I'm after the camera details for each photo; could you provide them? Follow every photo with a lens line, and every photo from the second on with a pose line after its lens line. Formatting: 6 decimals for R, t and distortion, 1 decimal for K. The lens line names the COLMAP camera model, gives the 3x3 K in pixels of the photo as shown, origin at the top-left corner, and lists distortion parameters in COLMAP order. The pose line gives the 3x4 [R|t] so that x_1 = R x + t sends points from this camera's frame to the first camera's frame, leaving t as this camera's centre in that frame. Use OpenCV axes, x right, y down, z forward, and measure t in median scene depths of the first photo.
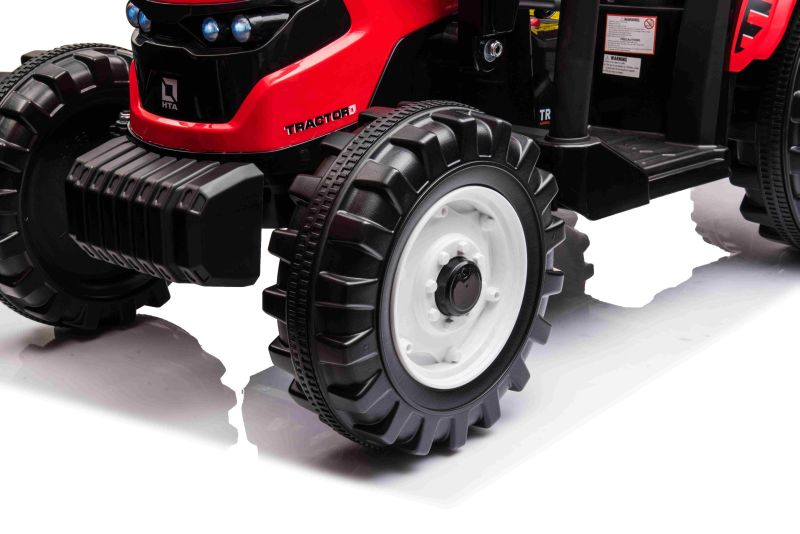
lens RADIAL K [[1348.4, 0, 400.0], [0, 1348.4, 267.0], [0, 0, 1]] dist [0.215877, 0.031191]
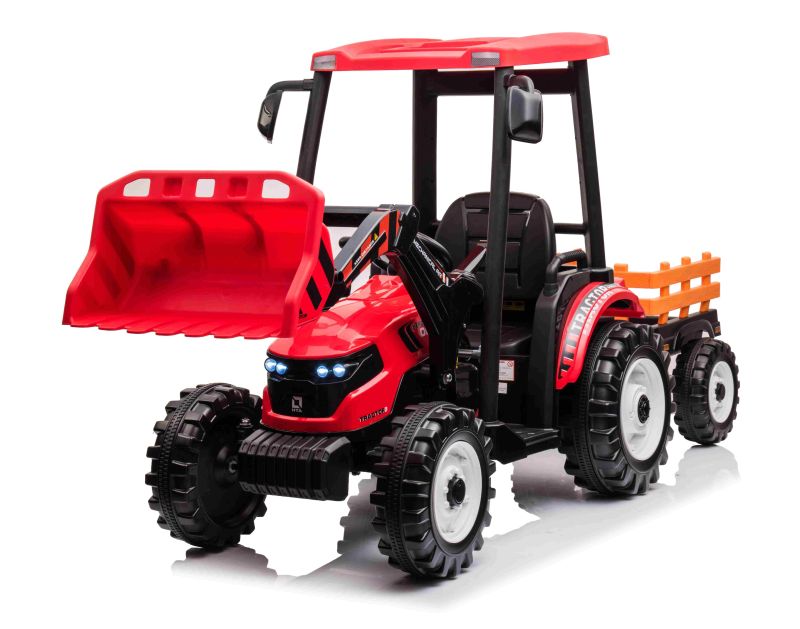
lens RADIAL K [[1746.7, 0, 400.0], [0, 1746.7, 314.5], [0, 0, 1]] dist [0.420805, 0.099678]
pose [[0.974172, -0.017059, 0.225161, -0.605815], [0.063337, 0.977756, -0.199952, 0.267220], [-0.216741, 0.209049, 0.953584, -1.505445]]
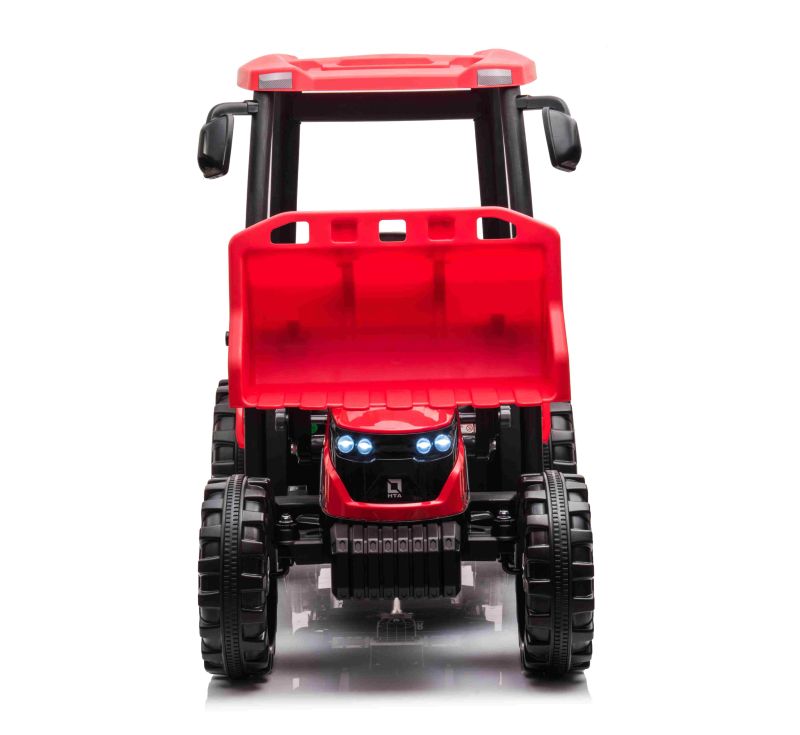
lens RADIAL K [[1855.5, 0, 400.0], [0, 1855.5, 367.5], [0, 0, 1]] dist [0.274103, 0.028478]
pose [[0.746869, -0.076634, 0.660541, -1.667778], [0.214065, 0.968168, -0.129718, 0.023663], [-0.629574, 0.238281, 0.739499, -0.706380]]
